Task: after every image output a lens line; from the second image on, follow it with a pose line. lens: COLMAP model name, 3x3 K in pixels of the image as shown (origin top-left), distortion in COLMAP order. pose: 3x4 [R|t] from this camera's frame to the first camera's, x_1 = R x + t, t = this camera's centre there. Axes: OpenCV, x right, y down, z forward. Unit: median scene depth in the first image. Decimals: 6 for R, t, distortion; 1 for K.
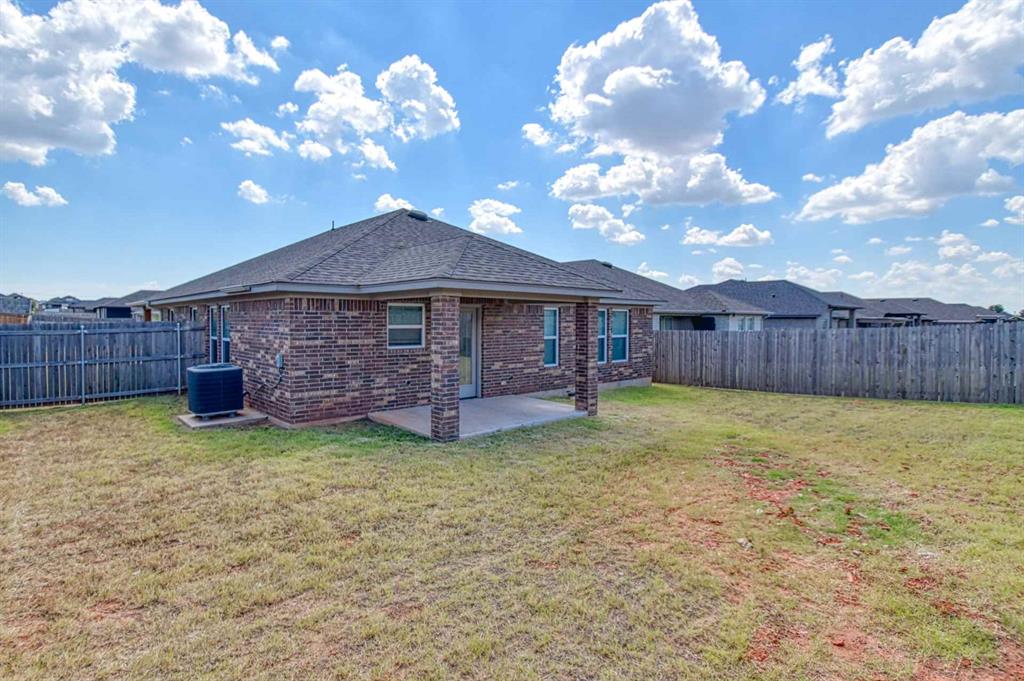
lens RADIAL K [[506.5, 0, 498.1], [0, 506.5, 323.2], [0, 0, 1]] dist [0.002638, 0.000532]
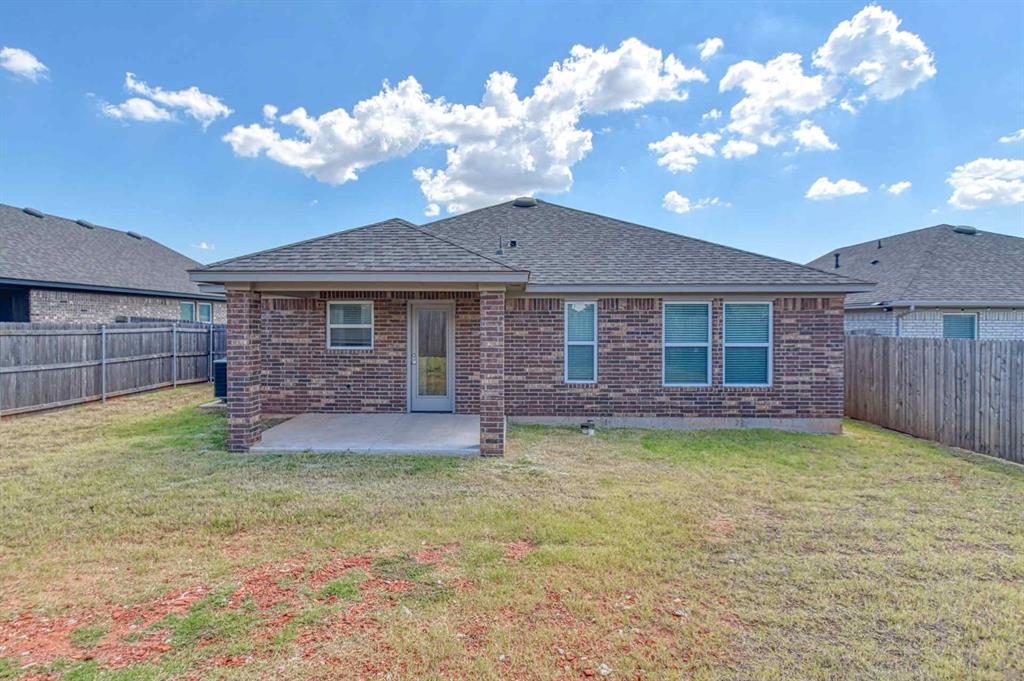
lens RADIAL K [[506.5, 0, 498.1], [0, 506.5, 323.2], [0, 0, 1]] dist [0.002638, 0.000532]
pose [[0.725816, -0.002436, -0.687885, 0.647076], [-0.003747, 0.999965, -0.007495, 0.007457], [0.687879, 0.008018, 0.725781, 0.501817]]
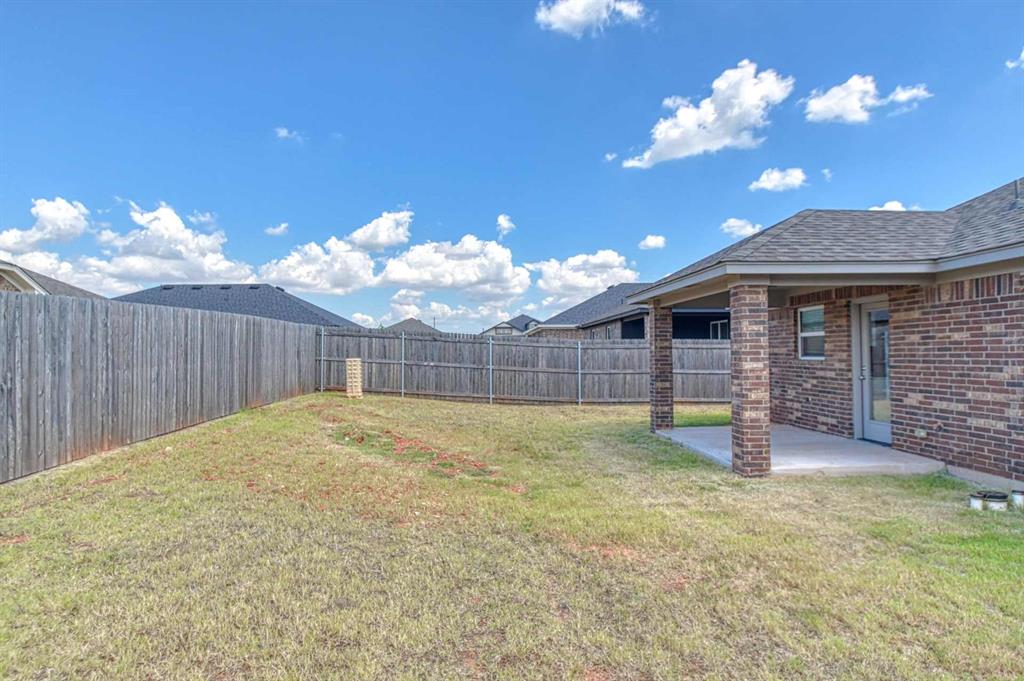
lens RADIAL K [[595.7, 0, 512.0], [0, 595.7, 340.5], [0, 0, 1]] dist [-0.002475, -0.001059]
pose [[-0.623853, -0.015297, -0.781392, 0.892574], [-0.000180, 0.999811, -0.019429, 0.036506], [0.781542, -0.011980, -0.623738, 1.208746]]
